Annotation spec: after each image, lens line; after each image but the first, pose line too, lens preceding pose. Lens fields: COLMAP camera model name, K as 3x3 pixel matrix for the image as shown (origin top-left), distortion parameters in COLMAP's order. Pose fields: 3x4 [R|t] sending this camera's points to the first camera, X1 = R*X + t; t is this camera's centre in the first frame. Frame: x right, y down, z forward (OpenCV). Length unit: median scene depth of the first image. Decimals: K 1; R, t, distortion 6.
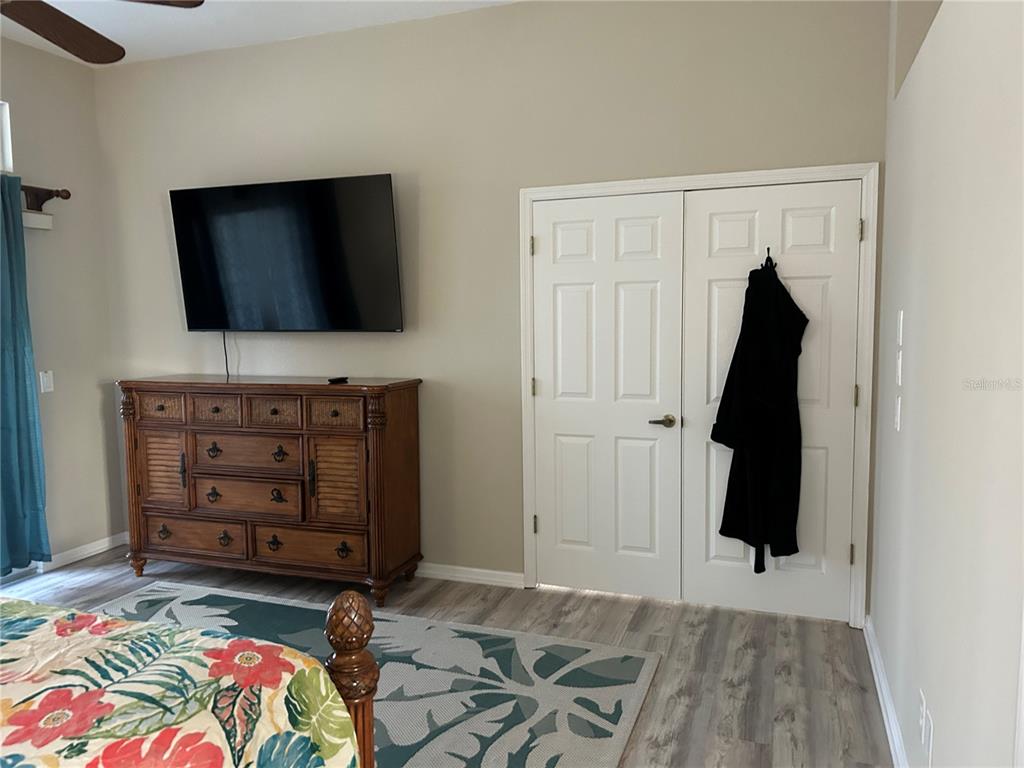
lens RADIAL K [[783.9, 0, 509.8], [0, 783.9, 382.3], [0, 0, 1]] dist [0.004018, -0.009591]
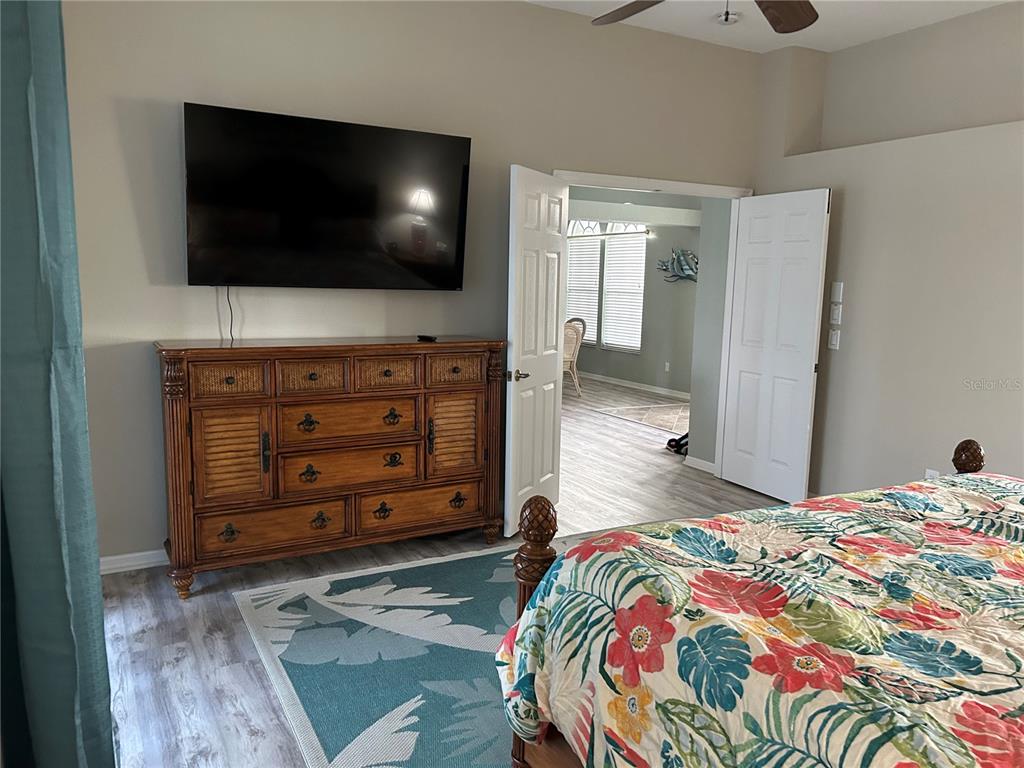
lens RADIAL K [[771.9, 0, 506.2], [0, 771.9, 389.6], [0, 0, 1]] dist [0.055065, -0.052546]
pose [[0.652107, -0.082583, 0.753615, -0.899775], [0.037936, 0.996359, 0.076358, -0.008826], [-0.757177, -0.021204, 0.652866, 0.271720]]
